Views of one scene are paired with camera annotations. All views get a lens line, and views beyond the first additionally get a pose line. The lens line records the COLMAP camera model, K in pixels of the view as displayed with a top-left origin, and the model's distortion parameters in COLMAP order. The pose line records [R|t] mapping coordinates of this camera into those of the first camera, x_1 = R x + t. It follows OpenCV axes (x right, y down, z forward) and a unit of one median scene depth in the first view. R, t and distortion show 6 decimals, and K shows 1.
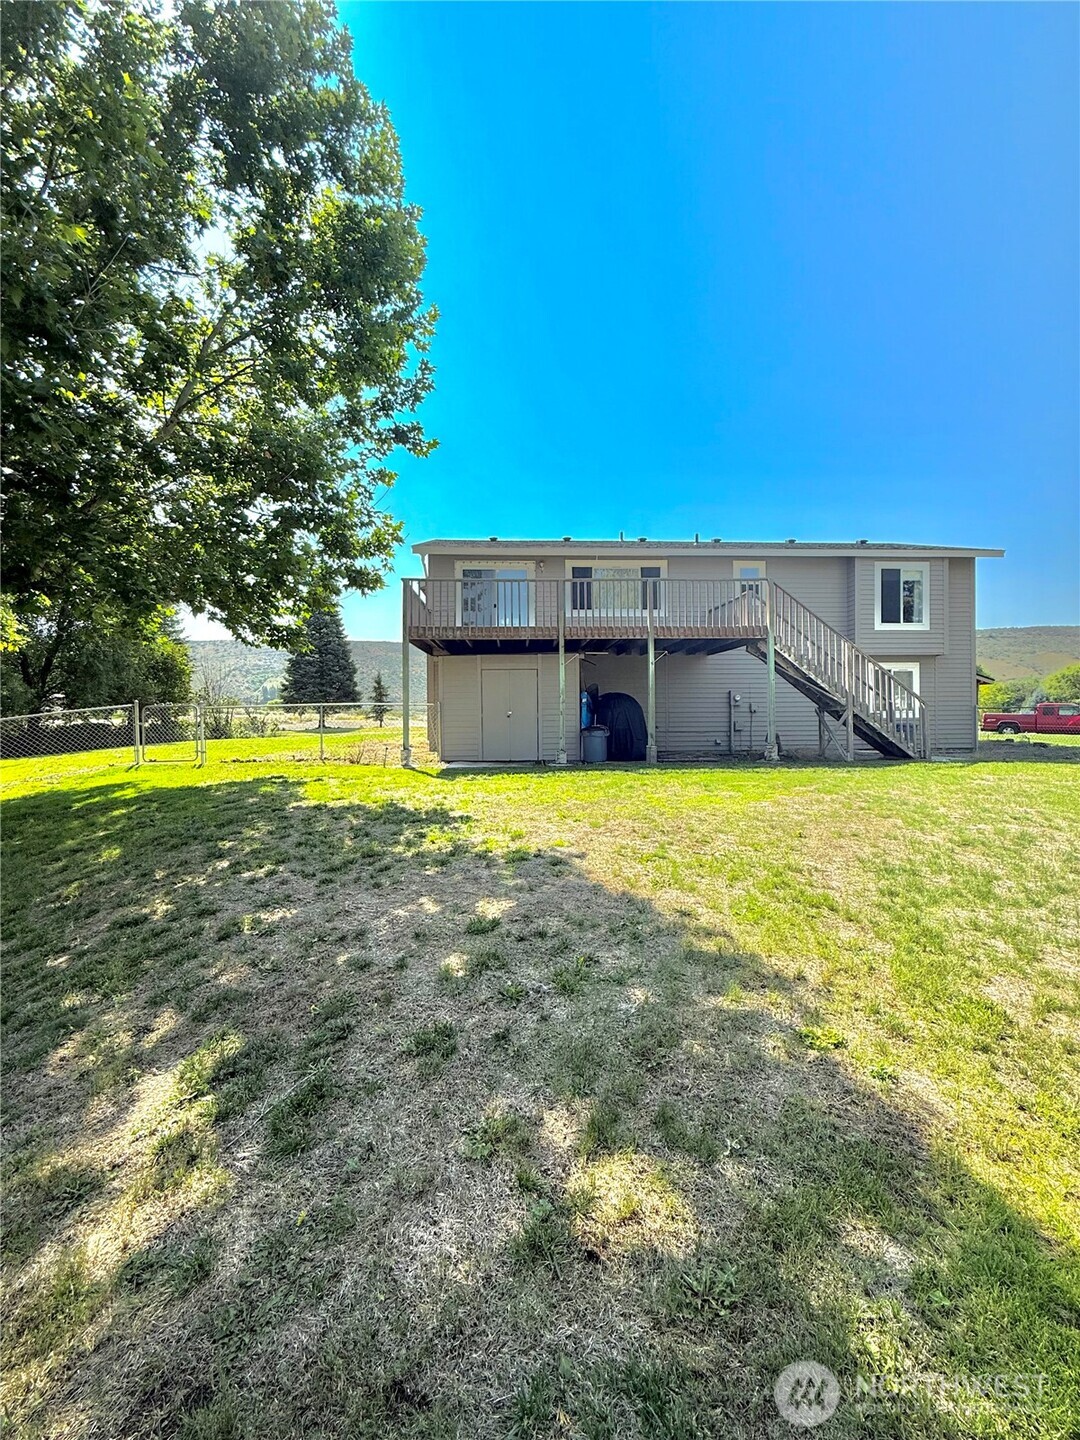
lens RADIAL K [[573.1, 0, 540.9], [0, 573.1, 715.4], [0, 0, 1]] dist [-0.001597, 0.000121]
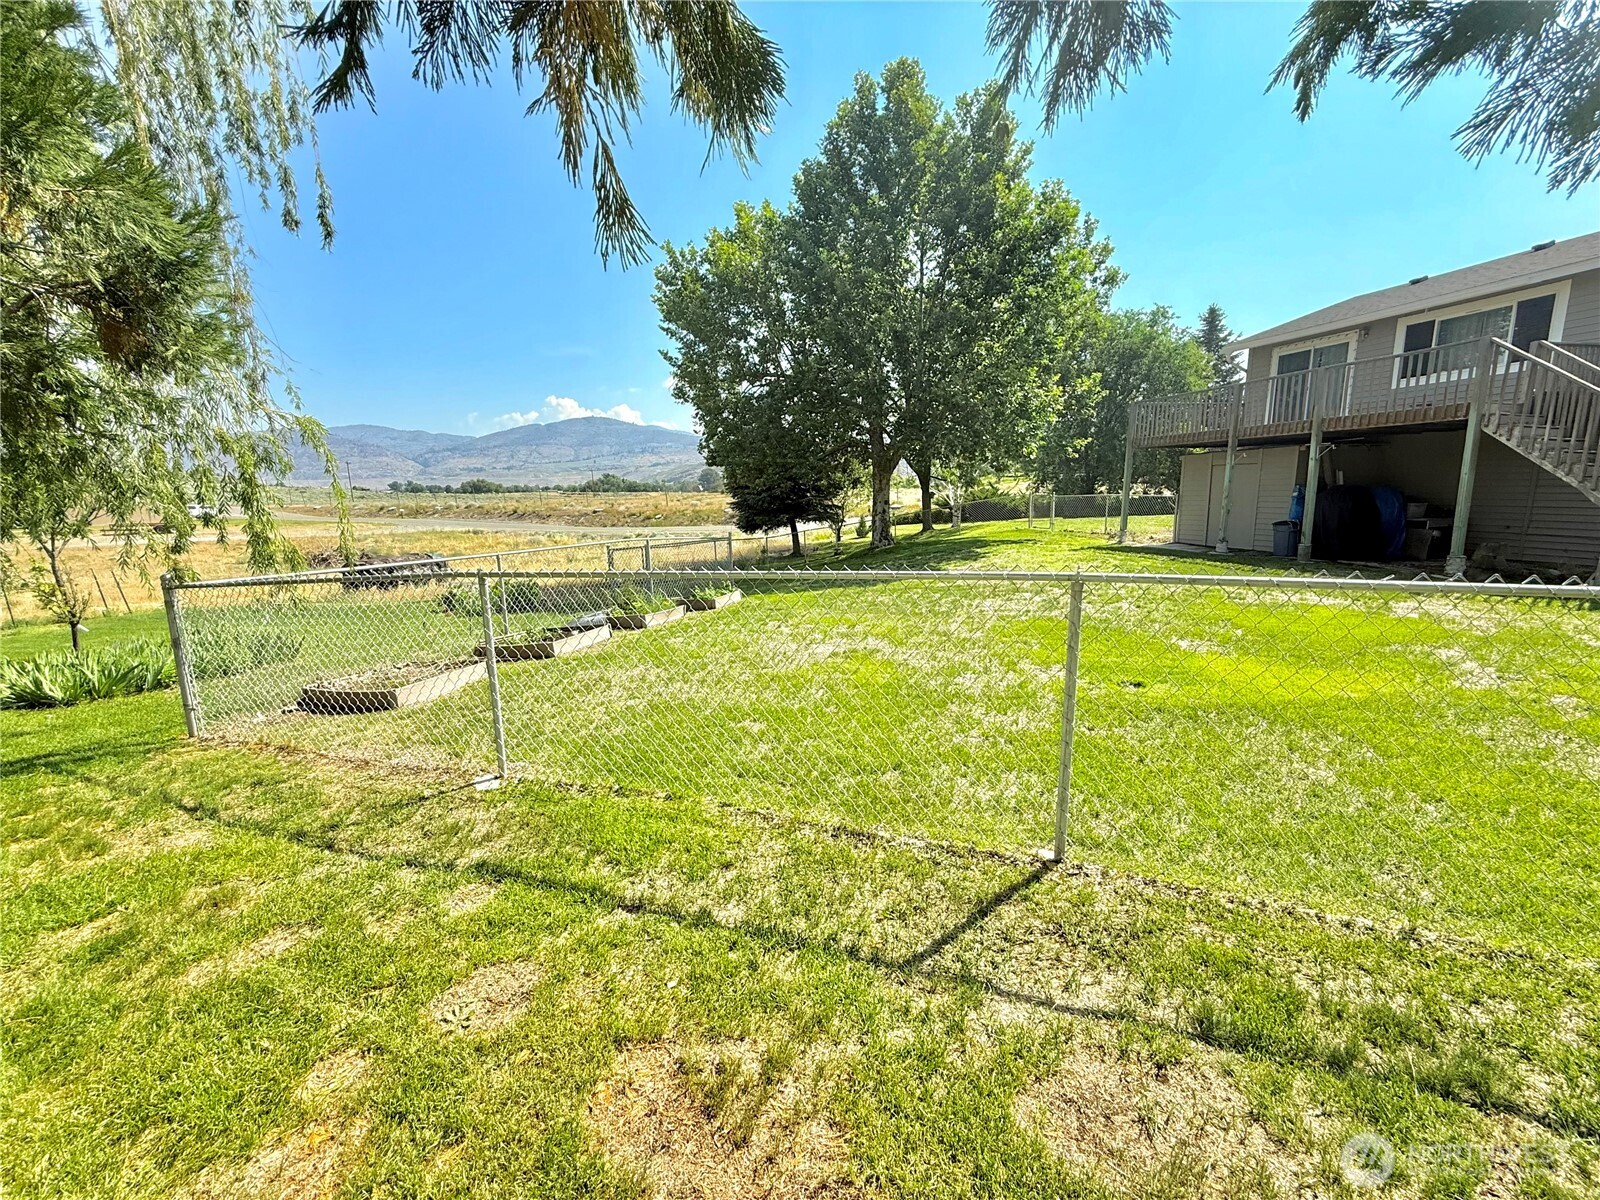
lens RADIAL K [[636.8, 0, 797.5], [0, 636.8, 601.4], [0, 0, 1]] dist [-0.001597, 0.000121]
pose [[0.182423, 0.180752, -0.966463, 0.855992], [0.013602, 0.982399, 0.186299, -0.049211], [0.983126, -0.047131, 0.176753, -0.054991]]
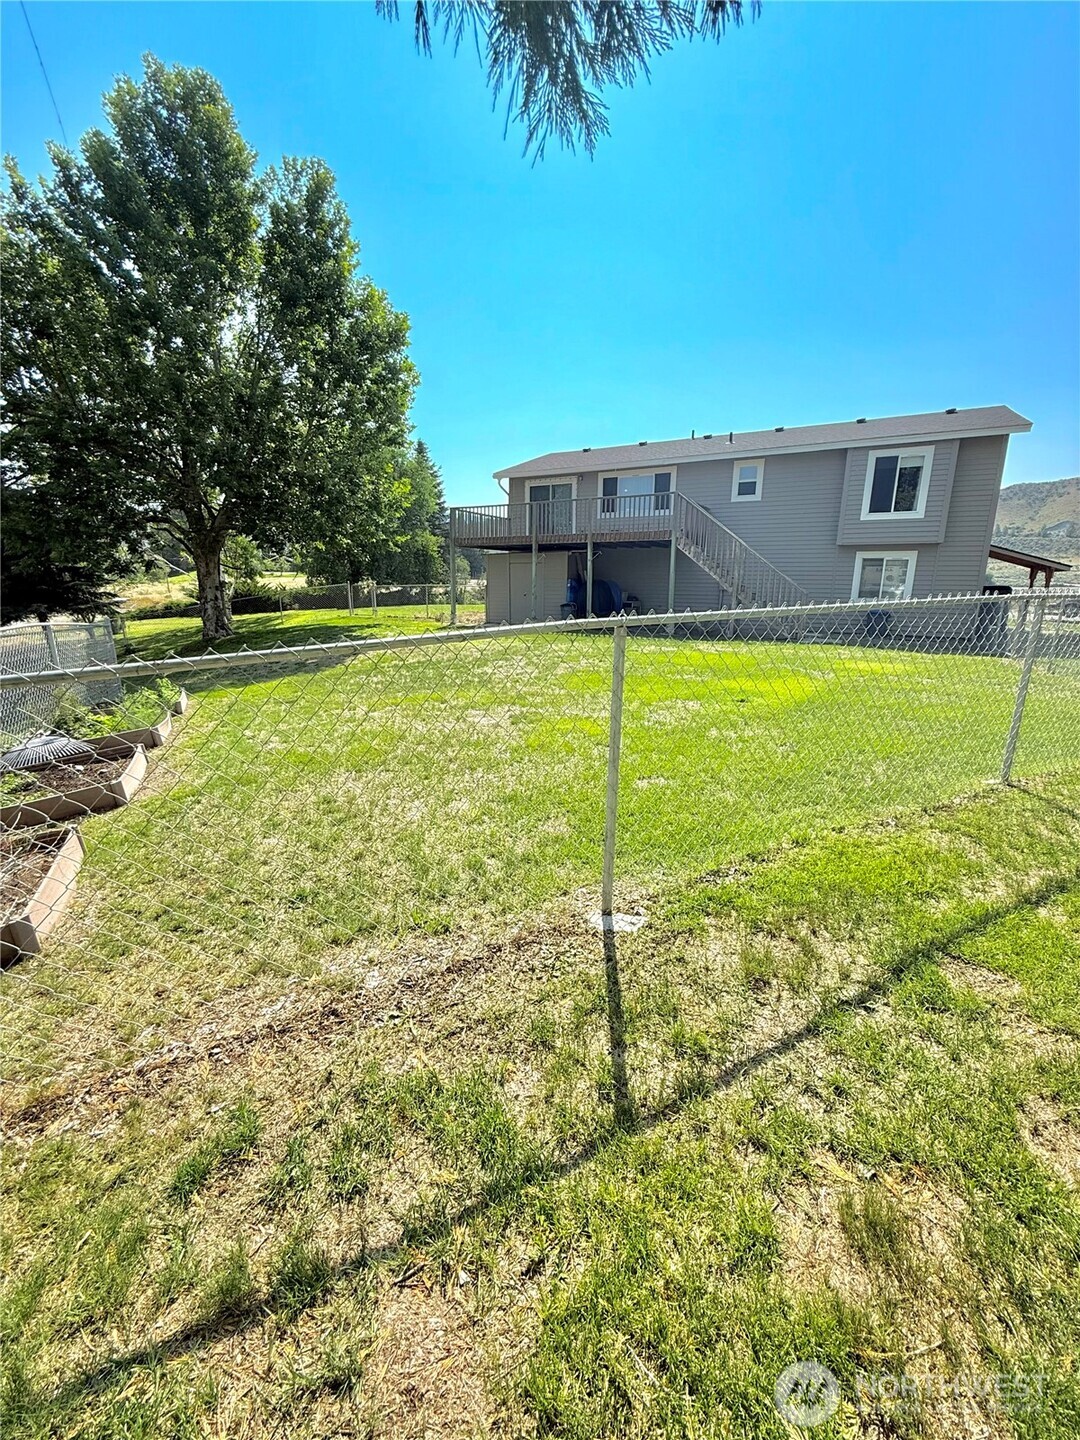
lens RADIAL K [[573.1, 0, 540.9], [0, 573.1, 715.4], [0, 0, 1]] dist [-0.001597, 0.000121]
pose [[0.852181, 0.135020, -0.505526, 0.665161], [-0.020331, 0.973948, 0.225857, -0.024648], [0.522851, -0.182194, 0.832726, -0.257824]]
